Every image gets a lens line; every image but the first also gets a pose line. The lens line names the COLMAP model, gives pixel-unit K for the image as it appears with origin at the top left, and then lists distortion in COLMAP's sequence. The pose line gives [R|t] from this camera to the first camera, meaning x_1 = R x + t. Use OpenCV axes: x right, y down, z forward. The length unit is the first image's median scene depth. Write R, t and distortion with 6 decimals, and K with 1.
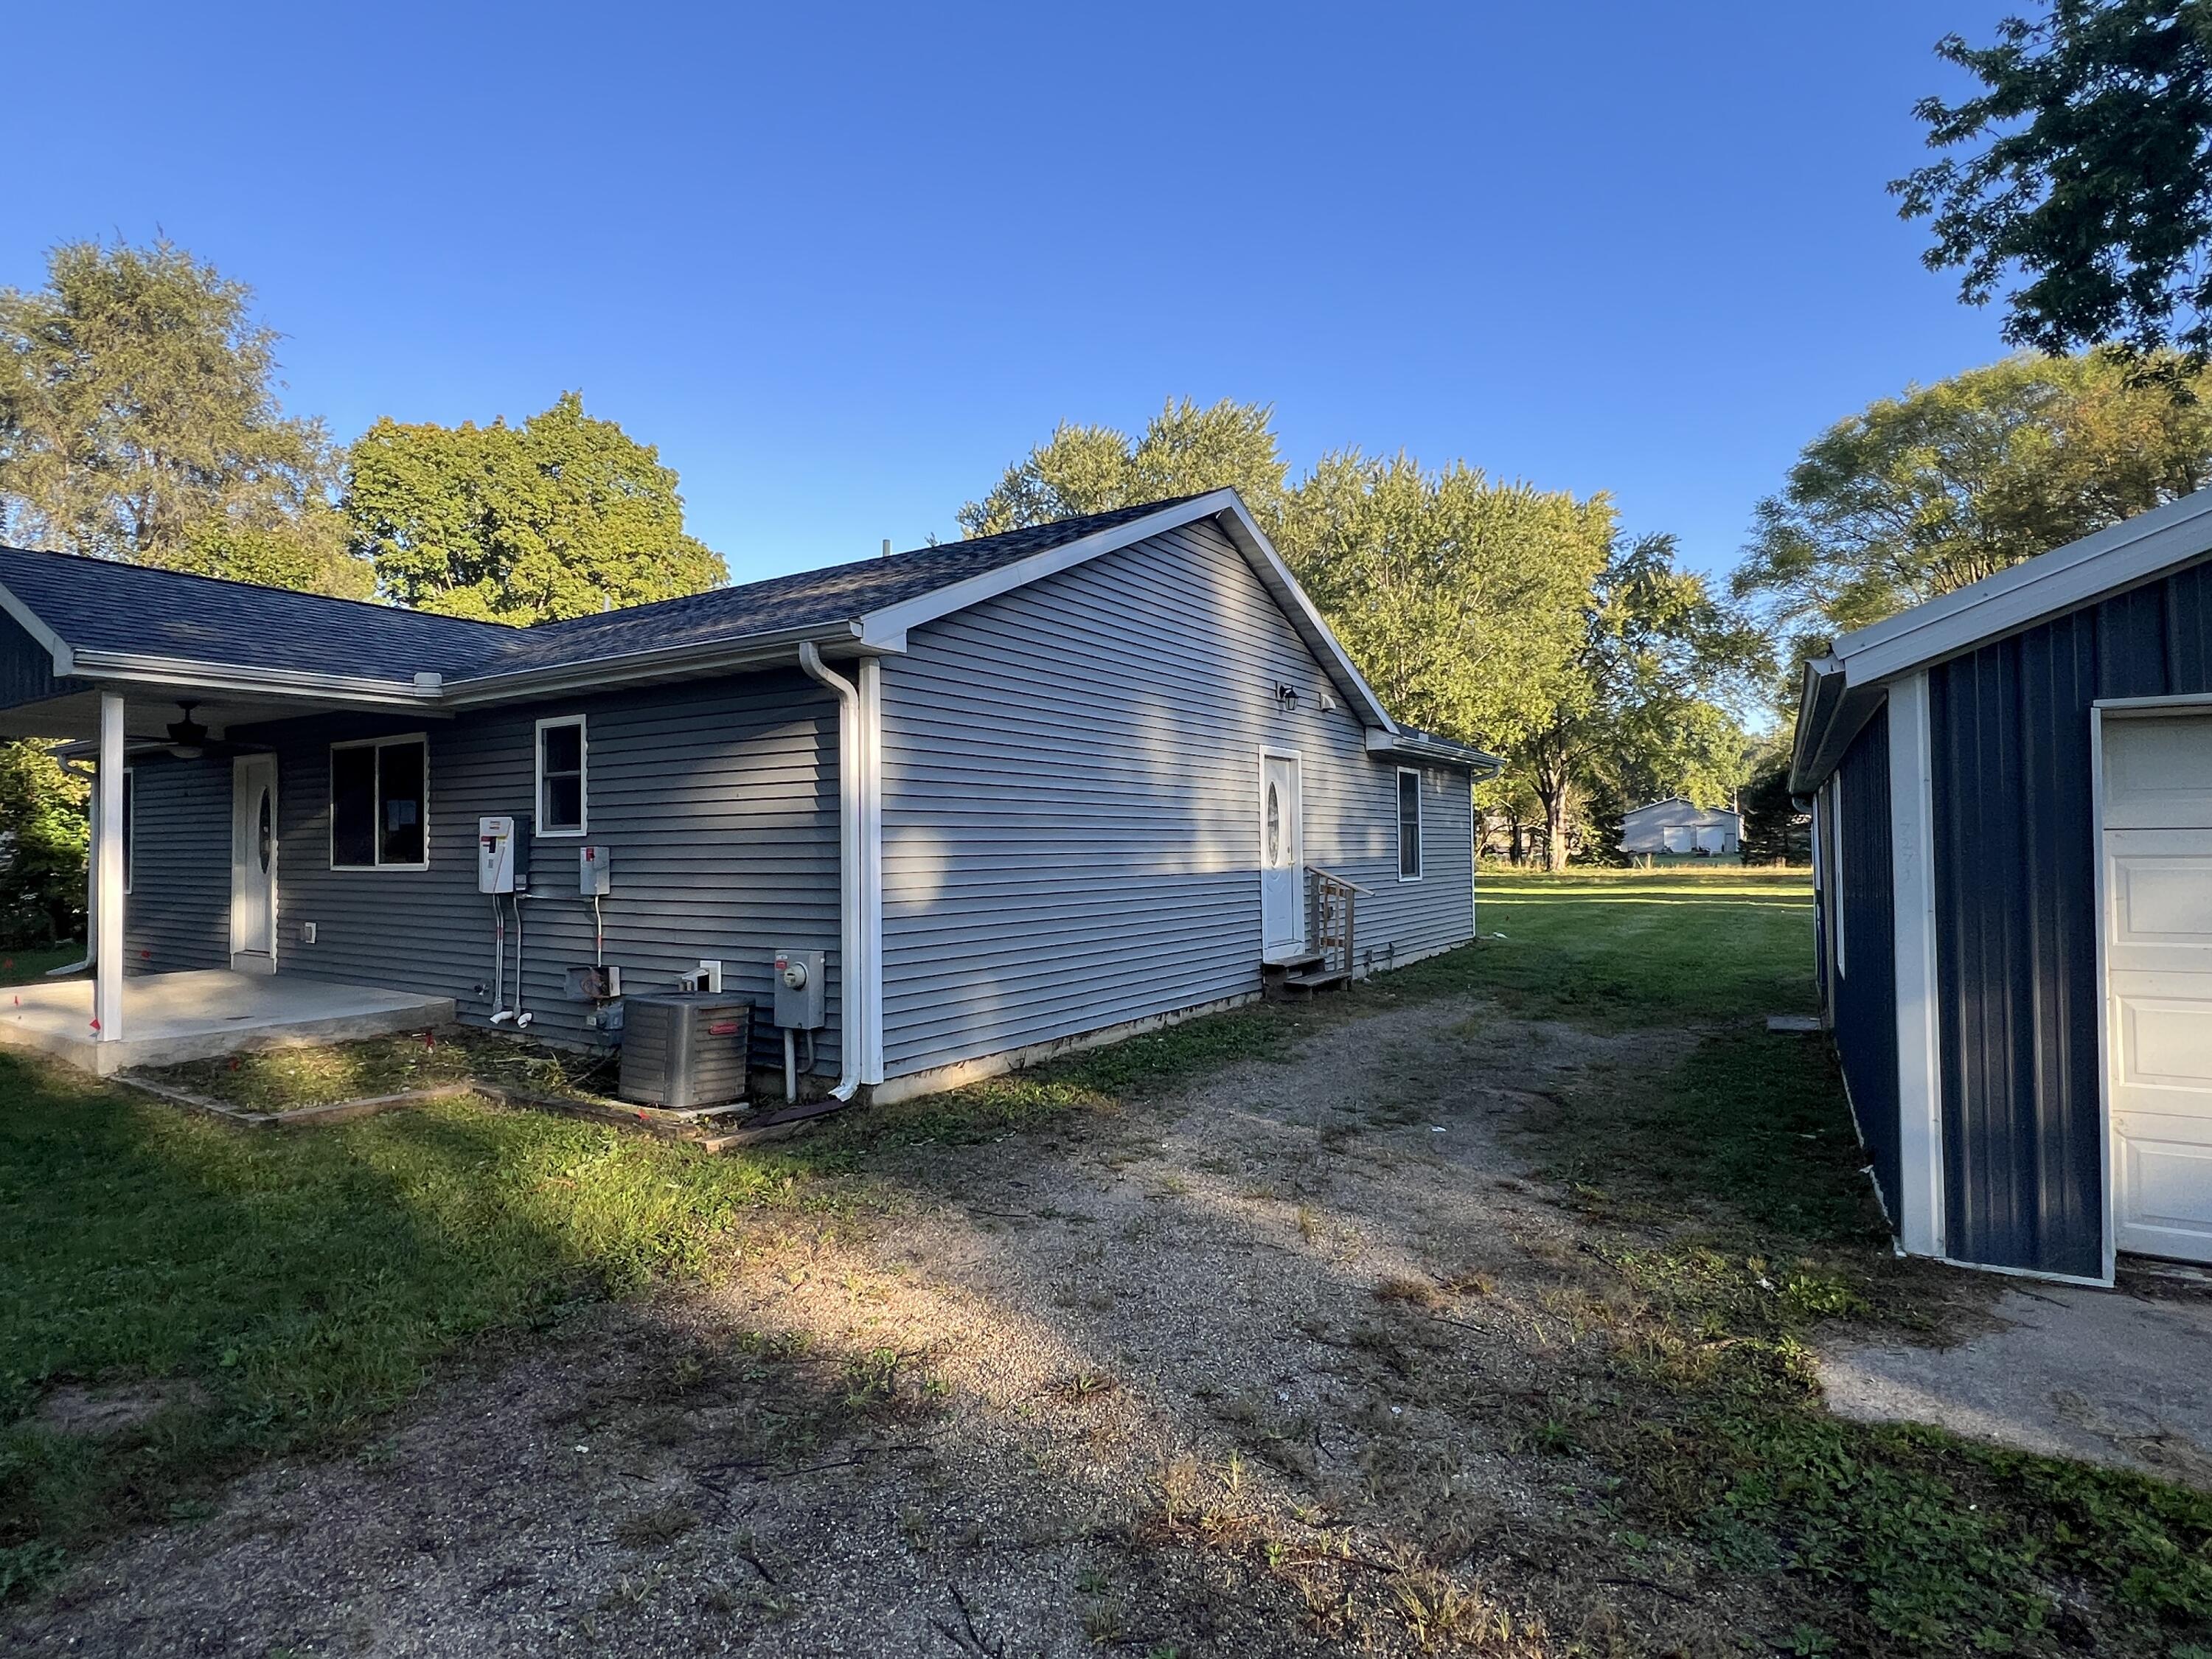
lens RADIAL K [[1152.6, 0, 1098.1], [0, 1152.6, 823.2], [0, 0, 1]] dist [0.000421, -0.001718]
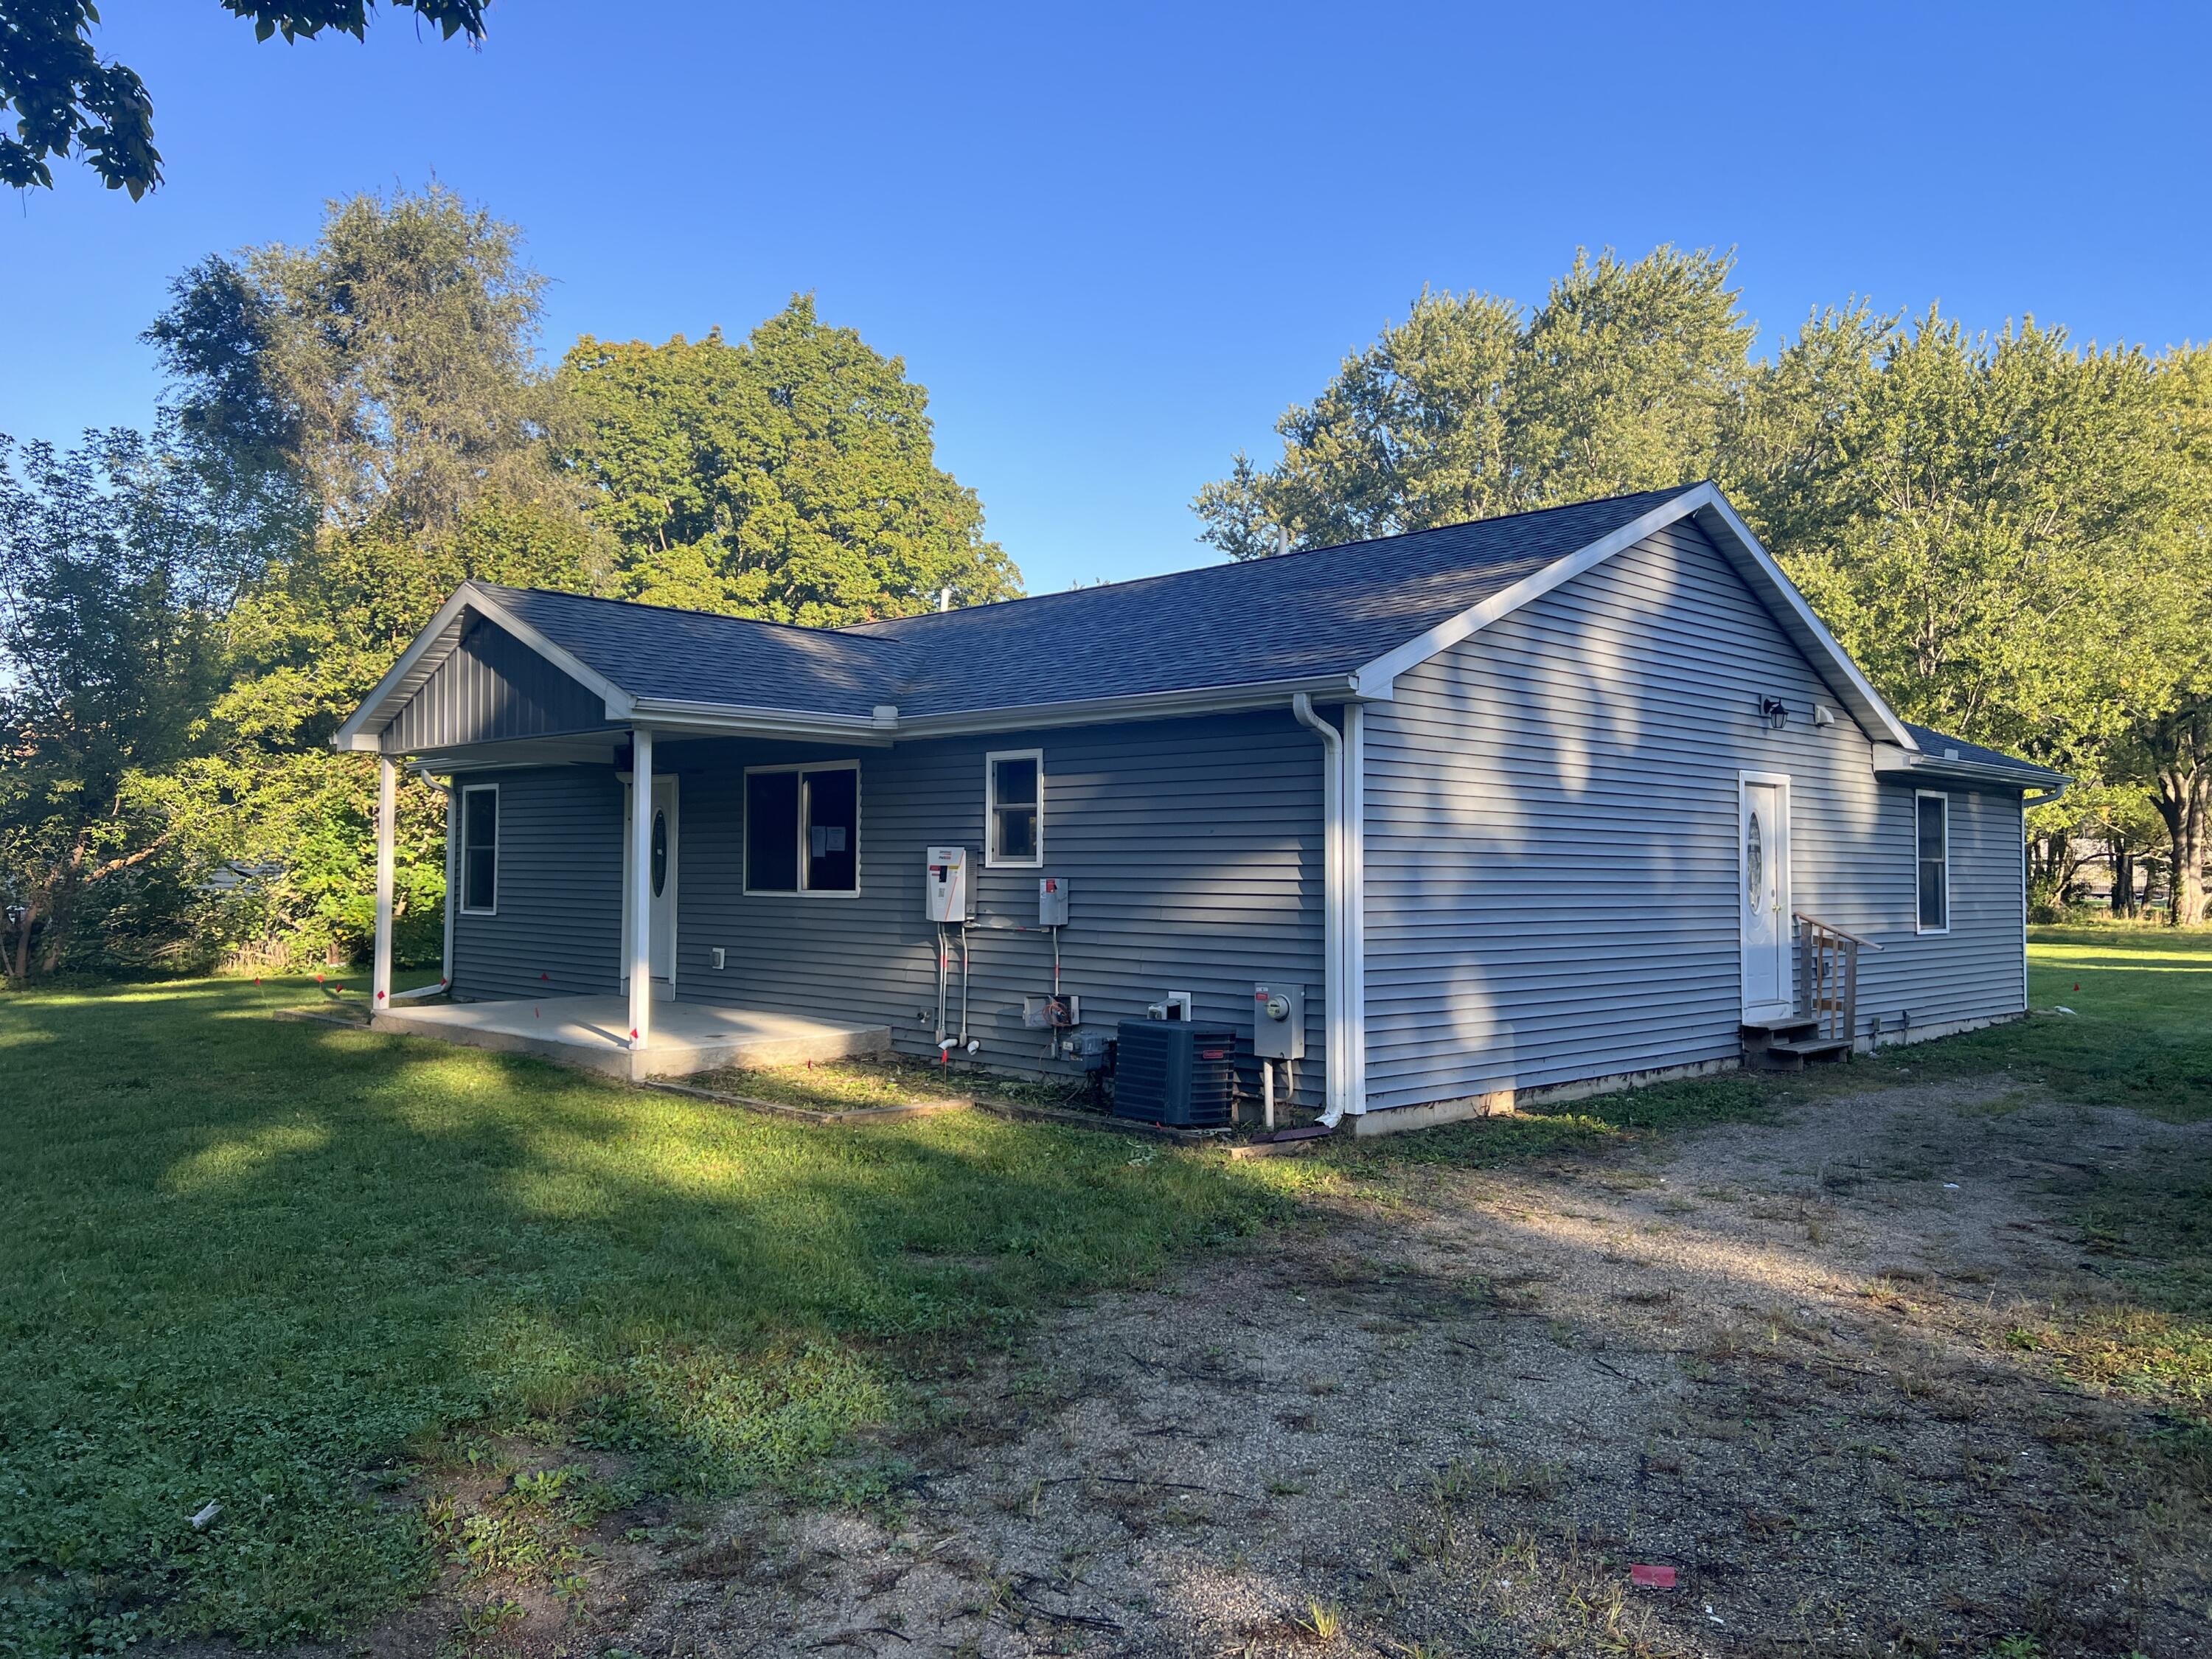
lens RADIAL K [[1649.8, 0, 1097.4], [0, 1649.8, 814.3], [0, 0, 1]] dist [0.058023, -0.065367]
pose [[0.978668, 0.010368, -0.205186, -0.047119], [-0.013151, 0.999839, -0.012202, -0.009068], [0.205027, 0.014640, 0.978647, -0.200036]]
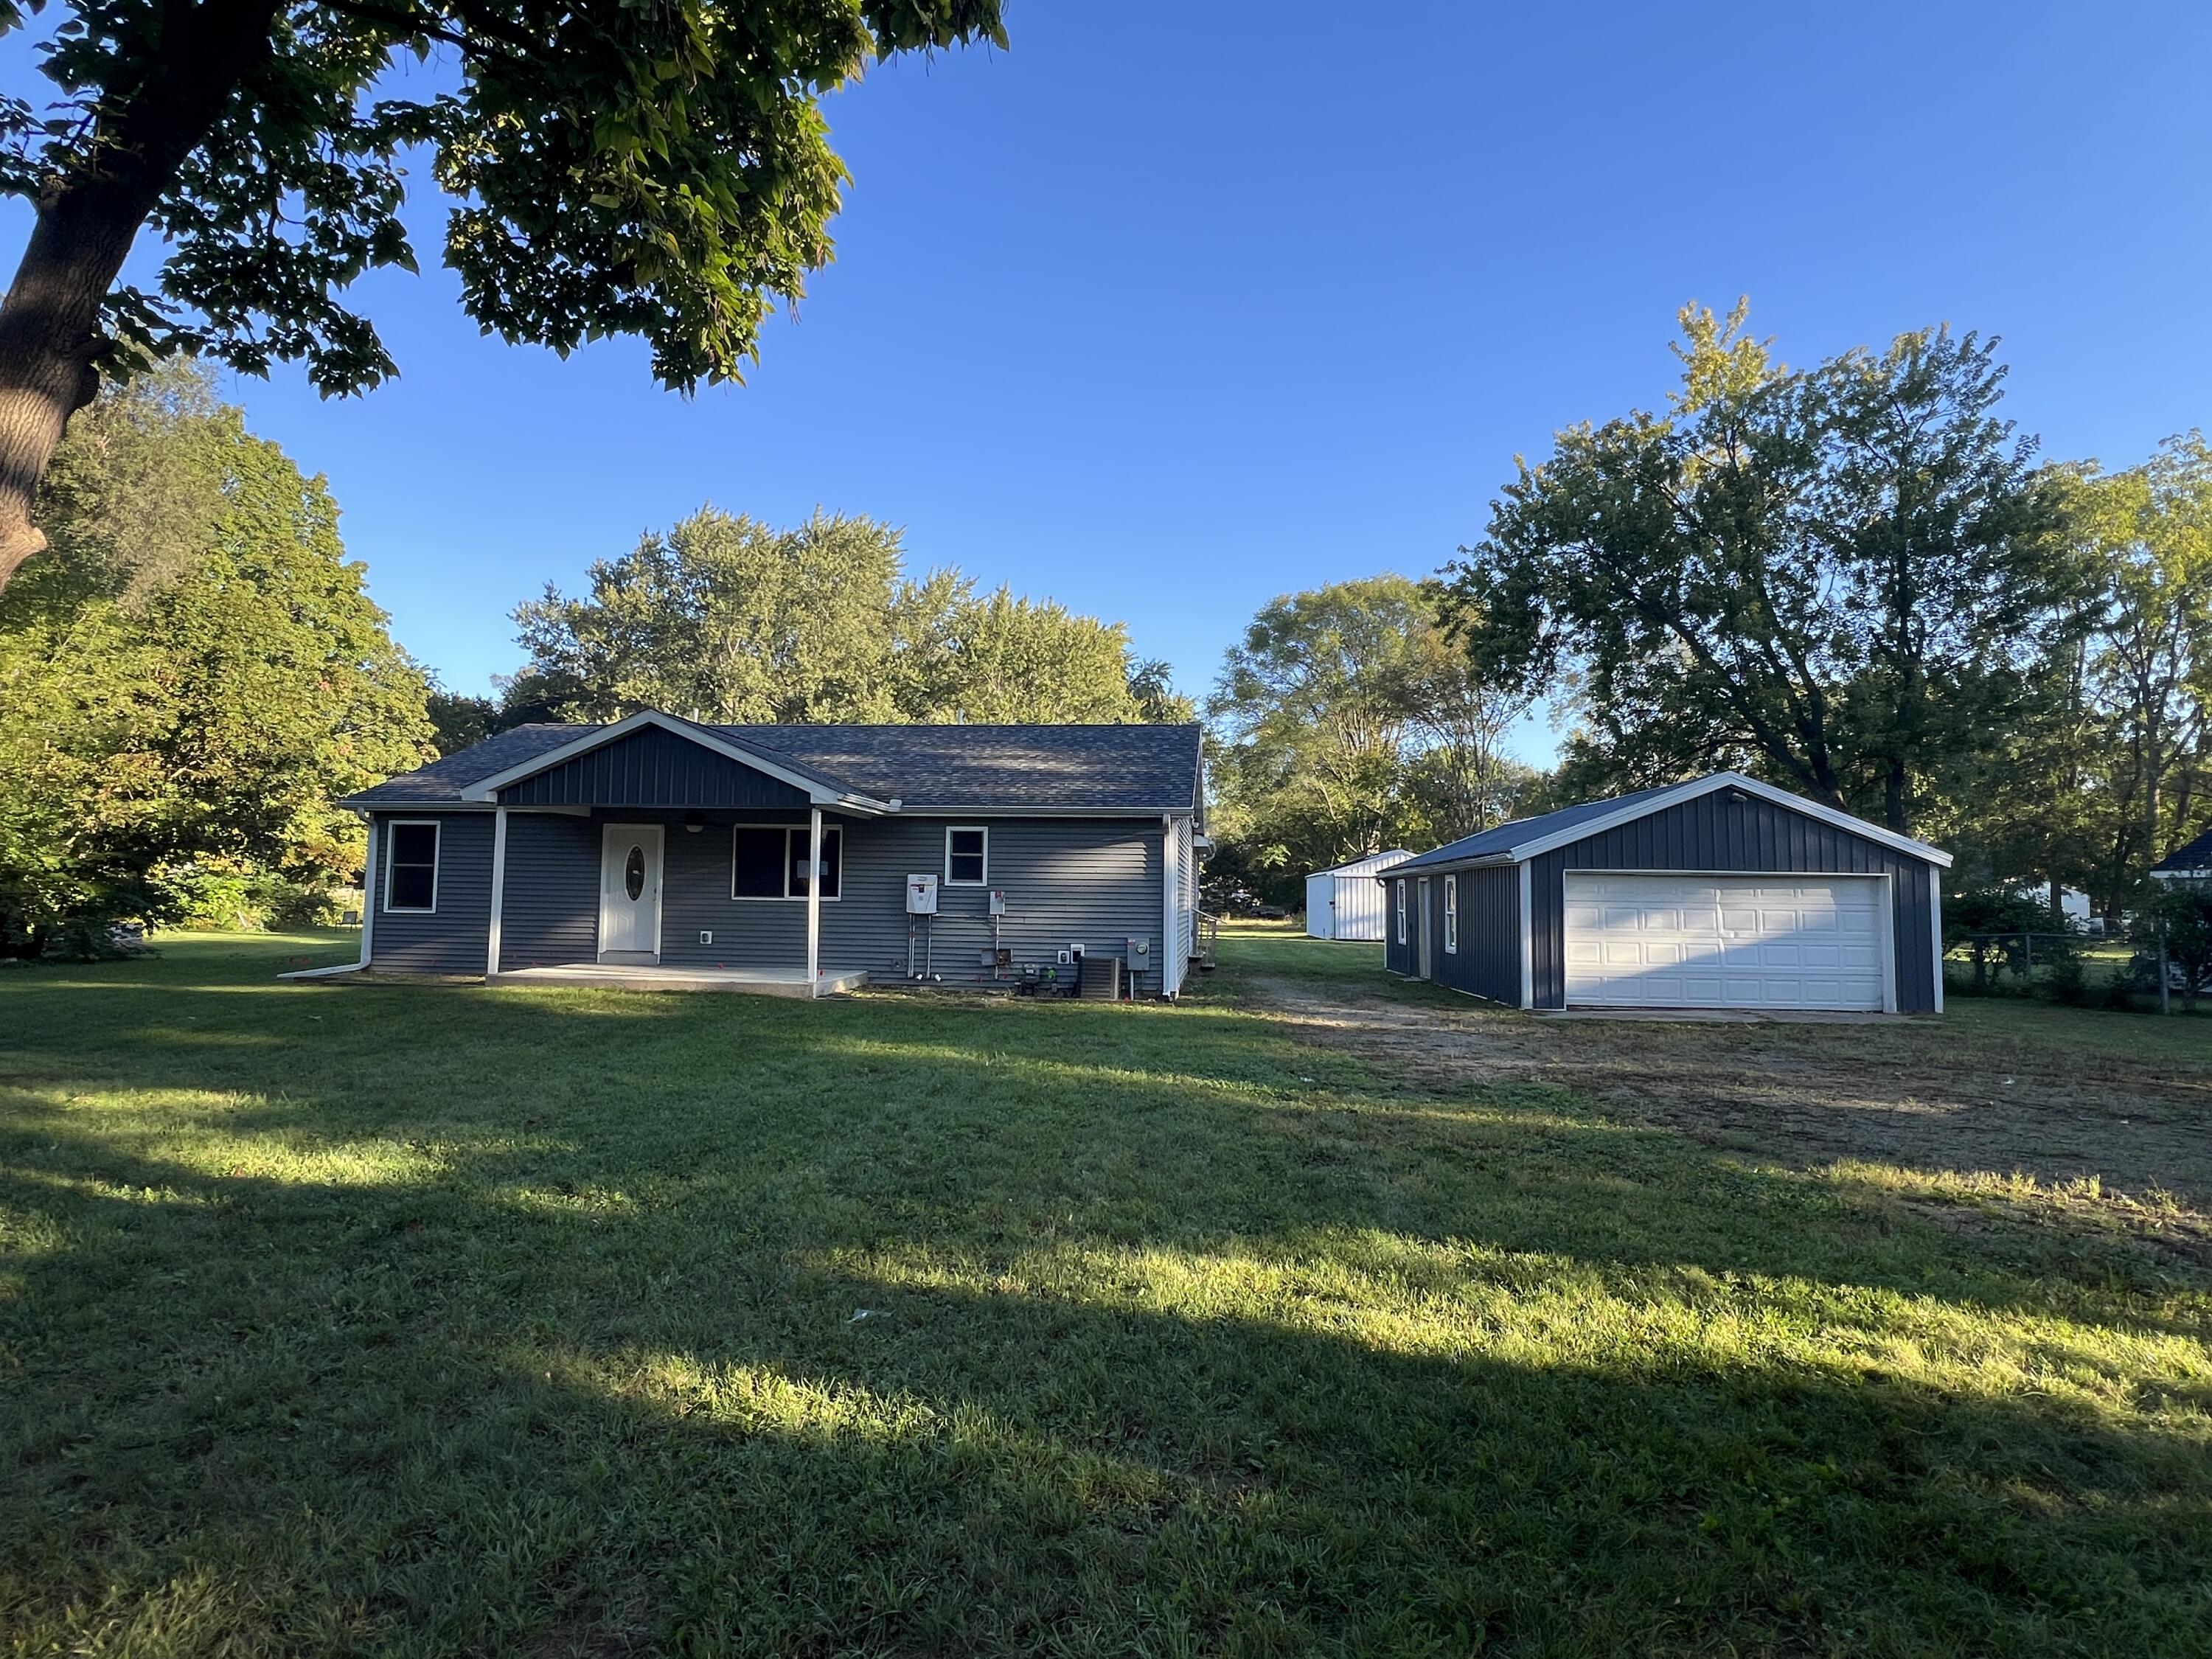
lens RADIAL K [[1152.6, 0, 1103.9], [0, 1152.6, 823.8], [0, 0, 1]] dist [0.000421, -0.001718]
pose [[0.887286, 0.053287, 0.458131, -0.579563], [-0.033814, 0.998146, -0.050609, -0.001169], [-0.459979, 0.029414, 0.887443, -0.443632]]
